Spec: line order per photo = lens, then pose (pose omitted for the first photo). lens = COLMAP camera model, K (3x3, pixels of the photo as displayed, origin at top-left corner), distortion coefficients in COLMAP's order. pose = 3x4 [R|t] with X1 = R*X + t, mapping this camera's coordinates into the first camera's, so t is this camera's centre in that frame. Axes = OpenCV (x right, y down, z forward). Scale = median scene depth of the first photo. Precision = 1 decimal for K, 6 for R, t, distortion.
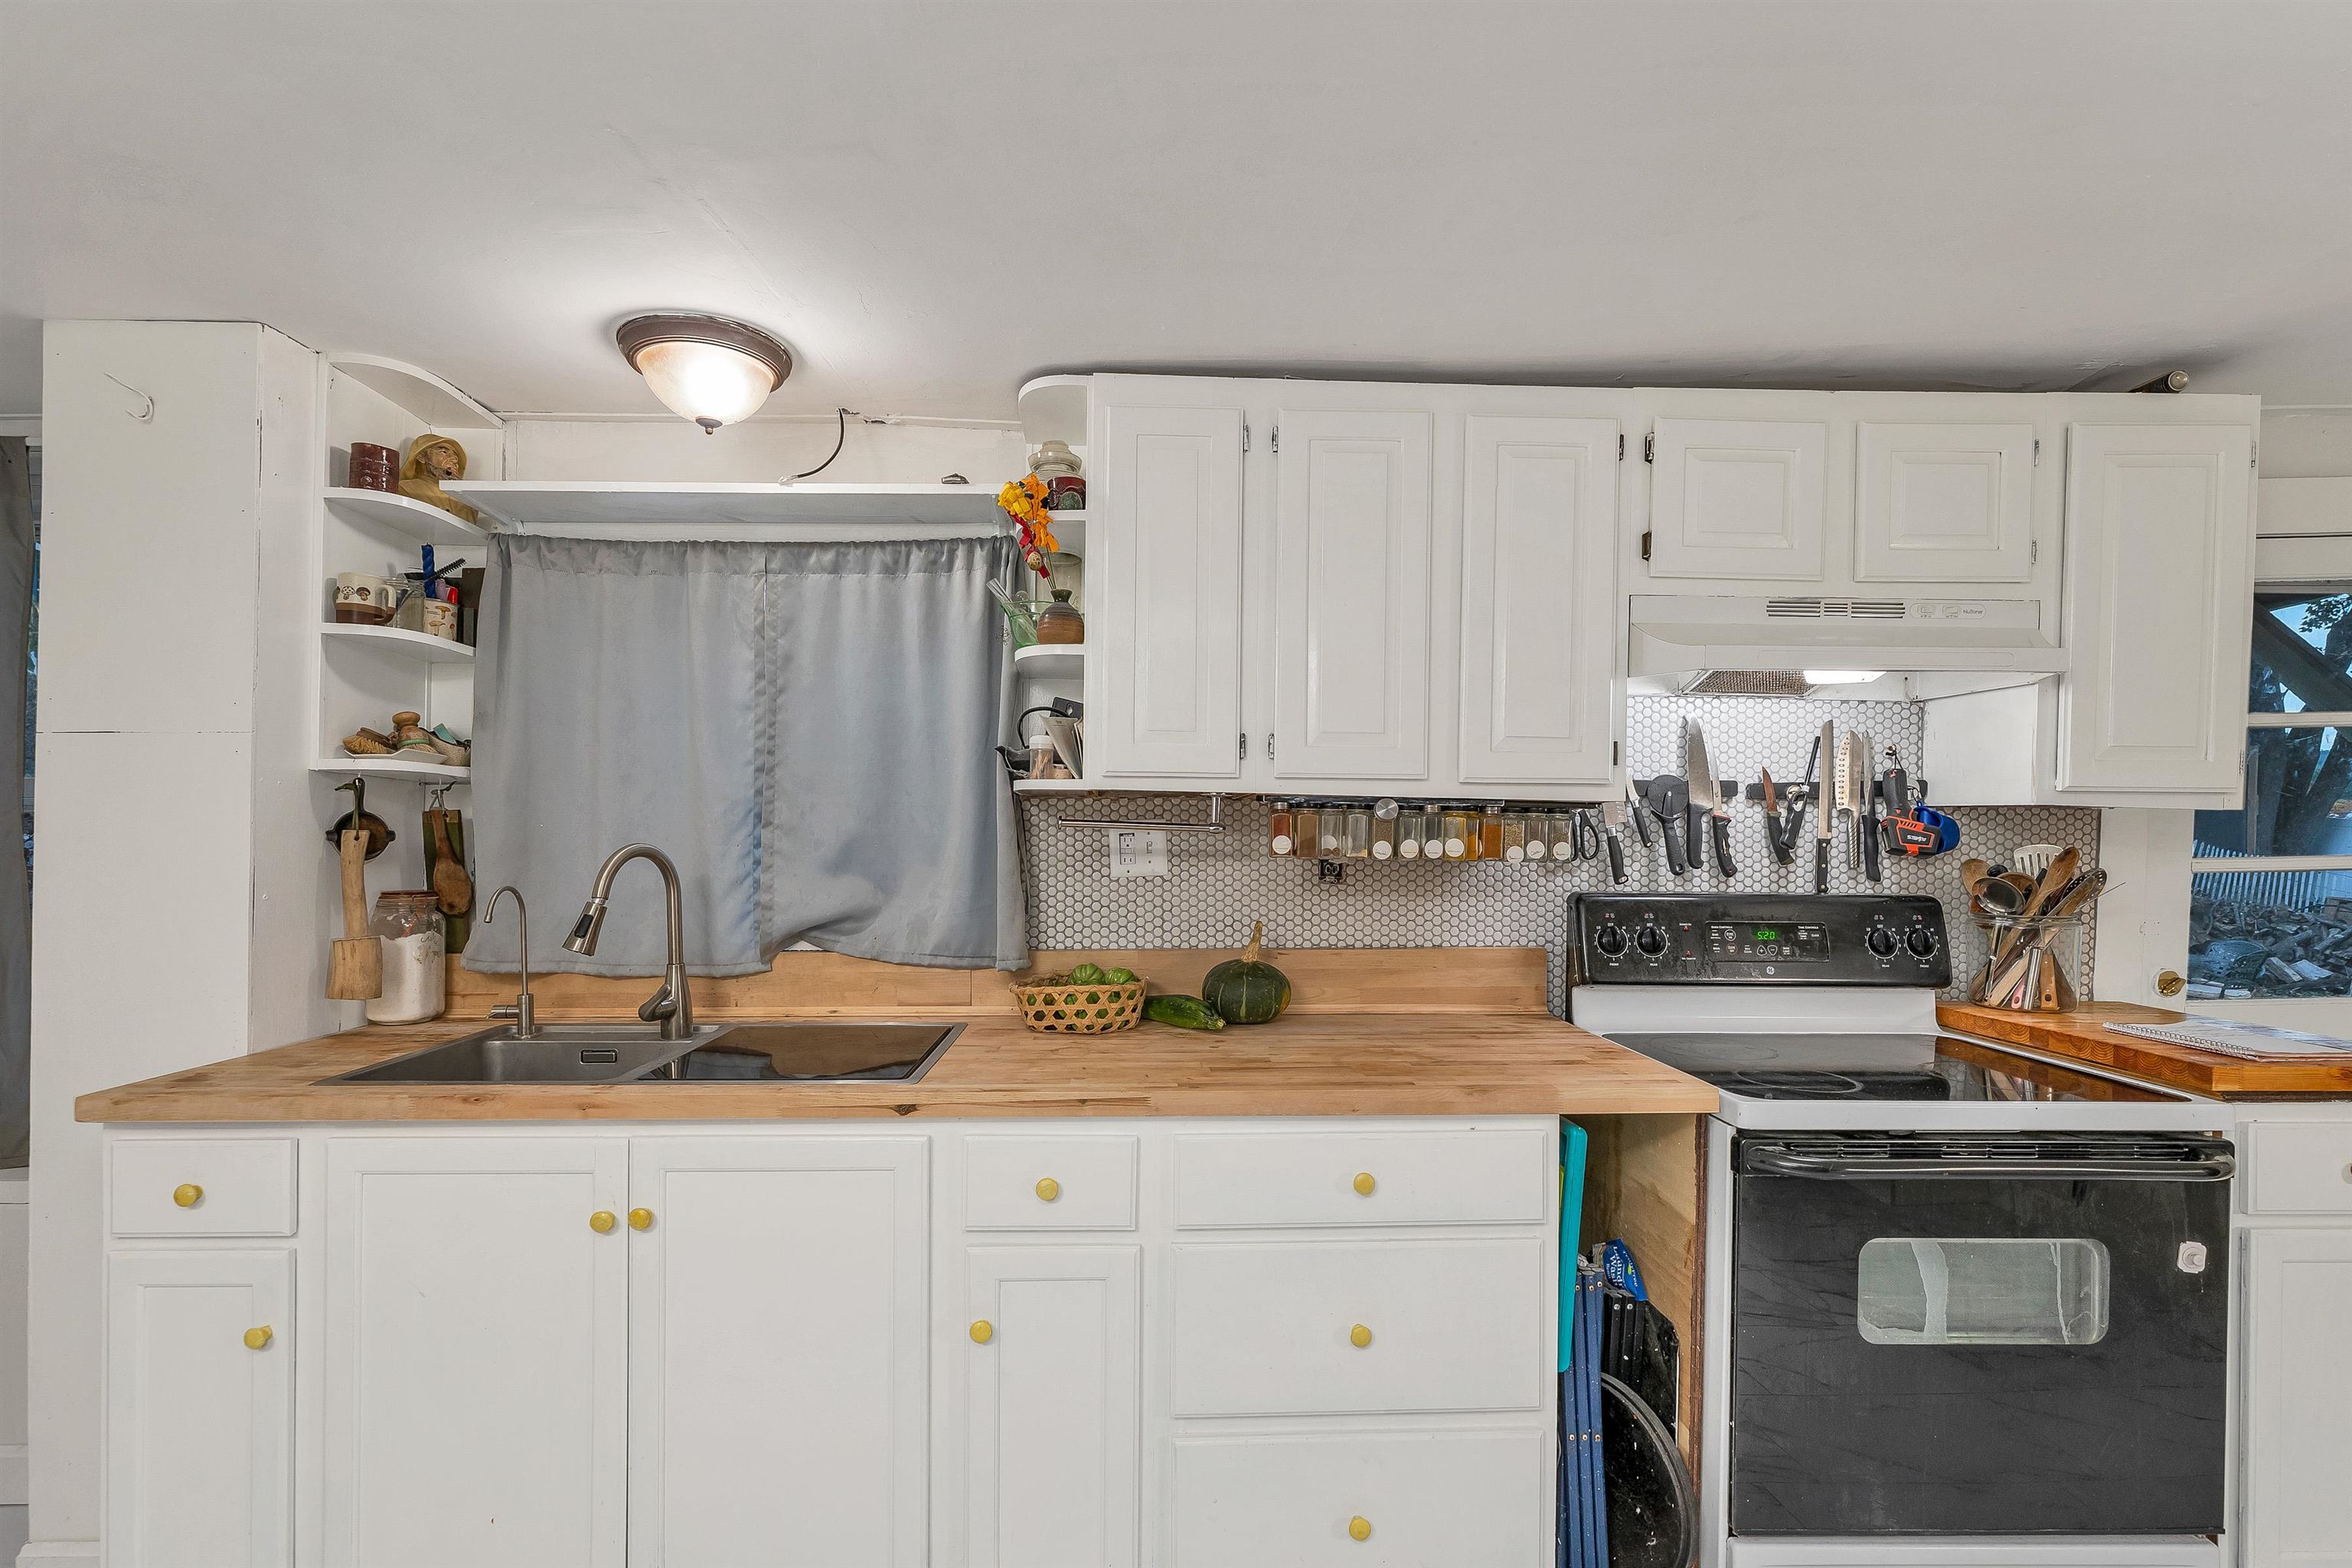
lens RADIAL K [[1007.5, 0, 1193.8], [0, 1007.5, 841.4], [0, 0, 1]] dist [-0.000350, 0.000723]
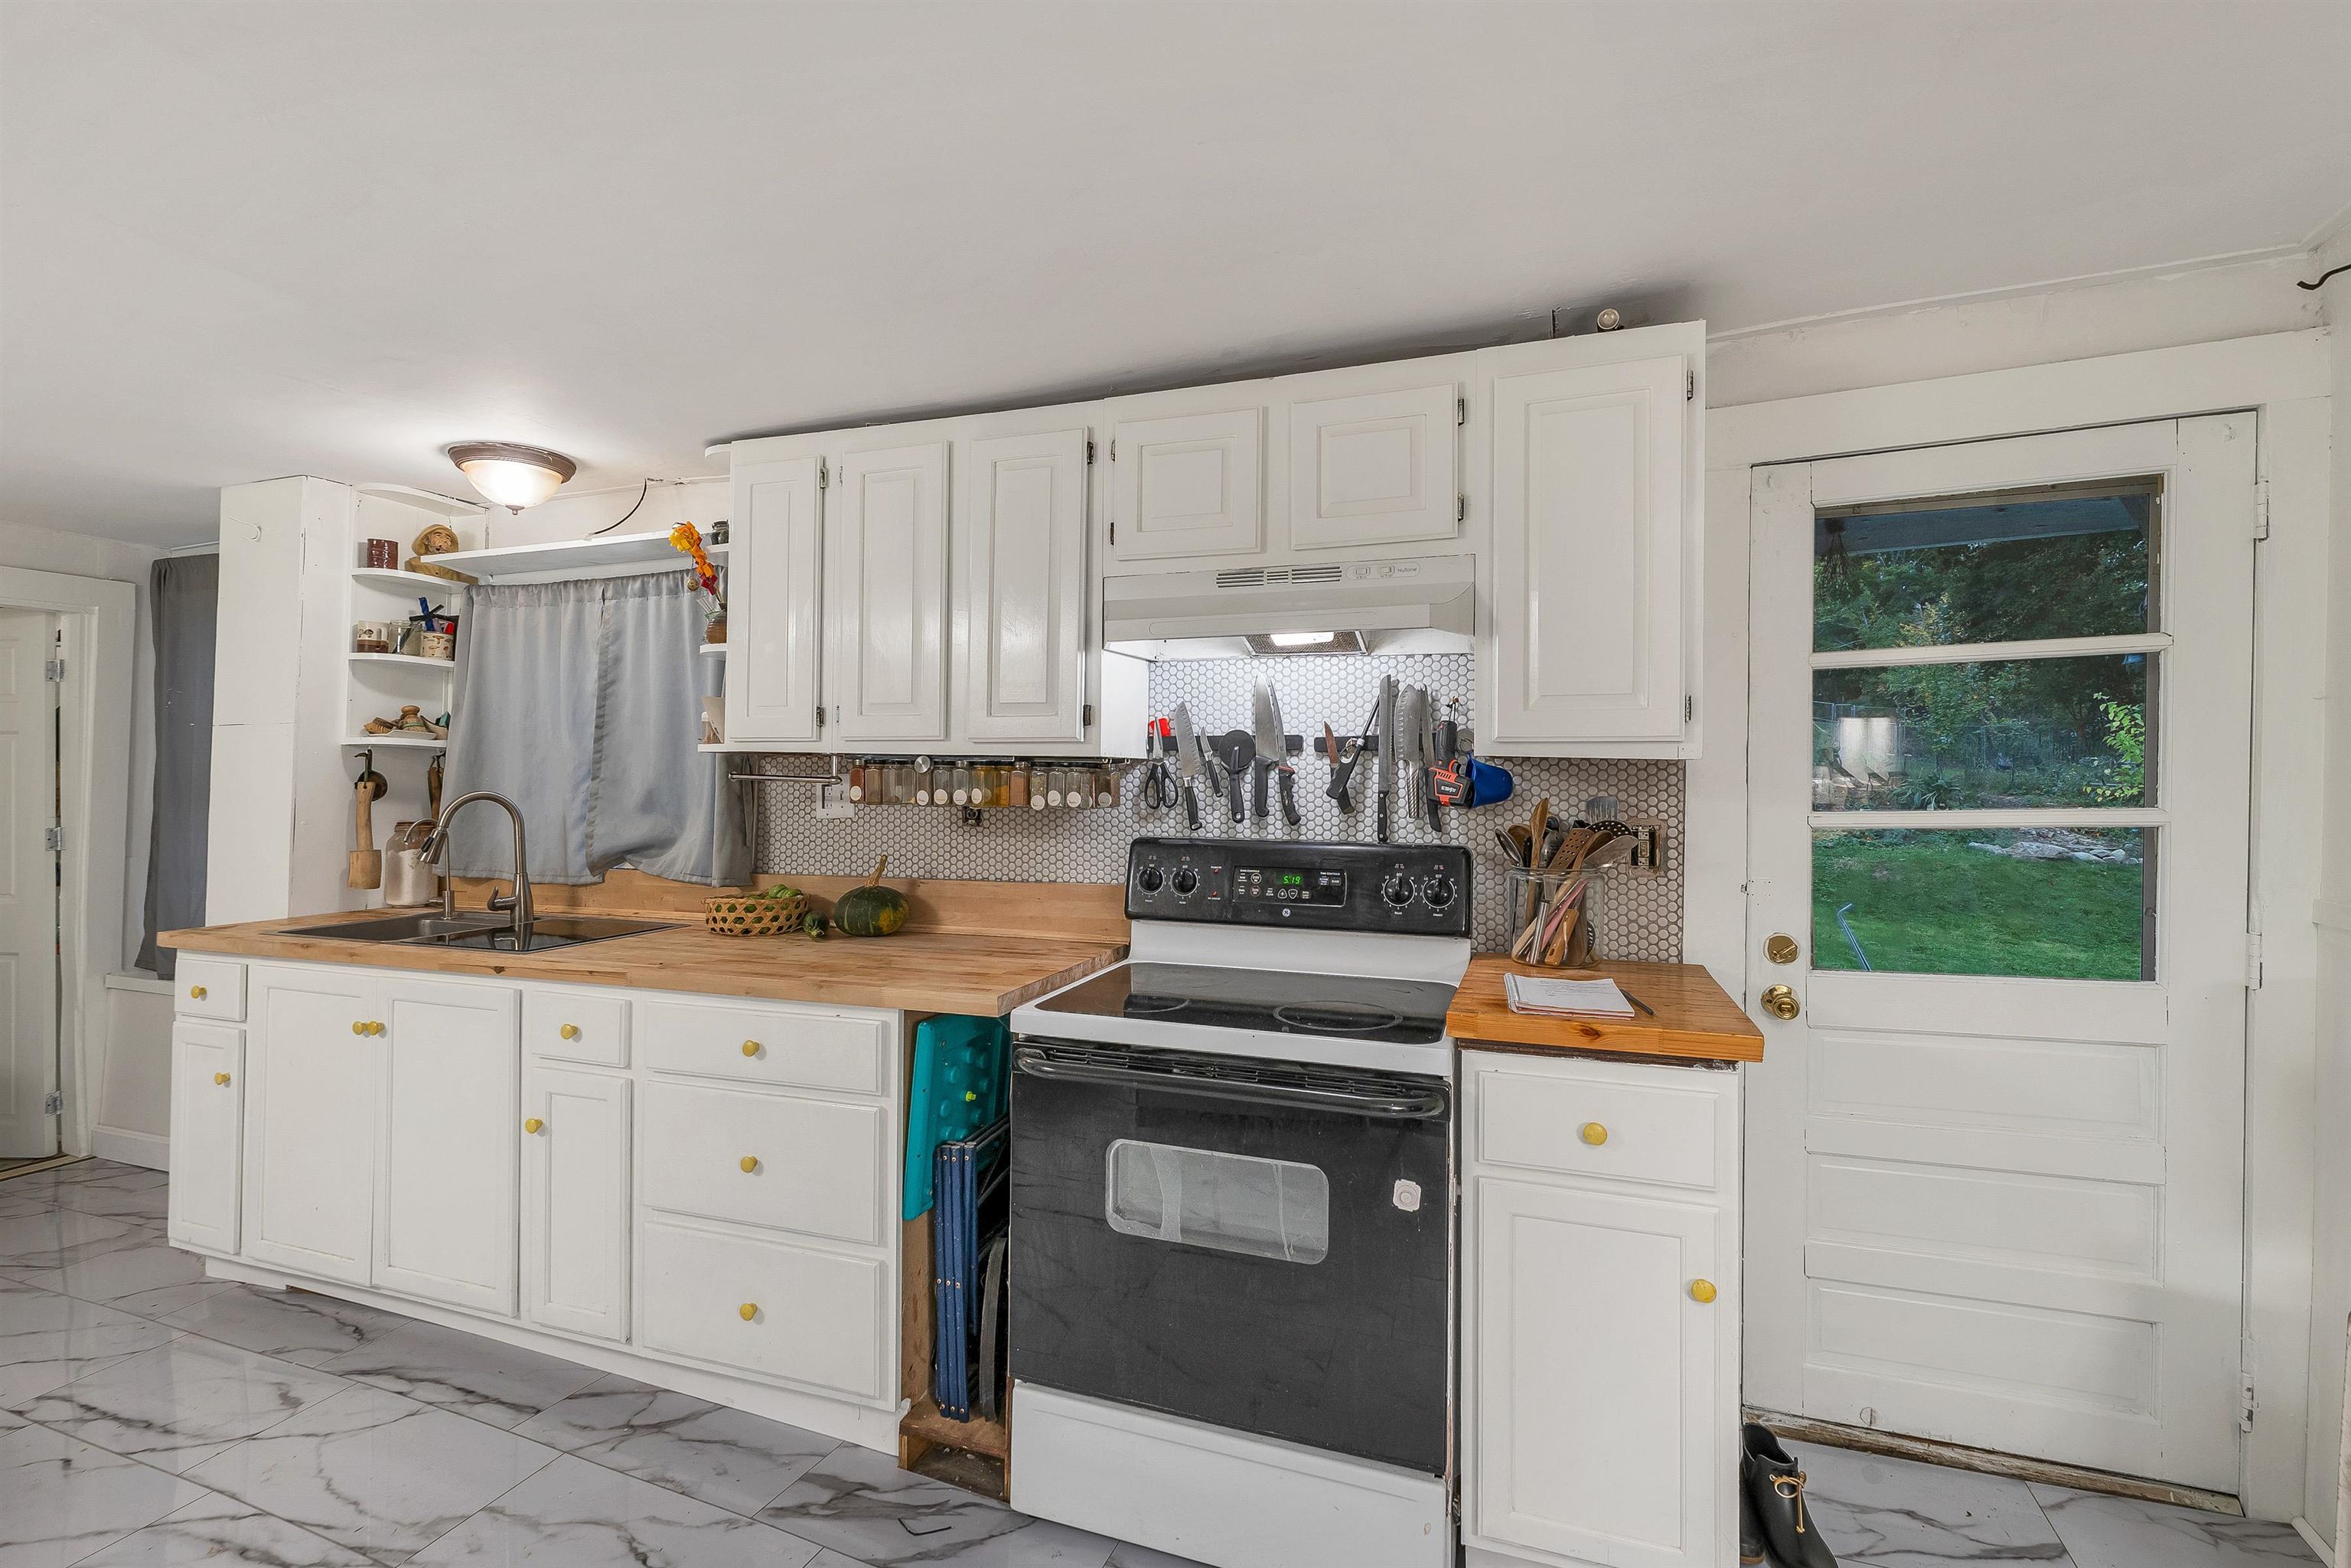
lens RADIAL K [[1007.0, 0, 1197.8], [0, 1007.0, 772.7], [0, 0, 1]] dist [-0.000350, 0.000723]
pose [[0.939809, -0.003871, -0.341677, 0.889769], [-0.002569, 0.999828, -0.018395, -0.000407], [0.341689, 0.018165, 0.939637, -0.039340]]
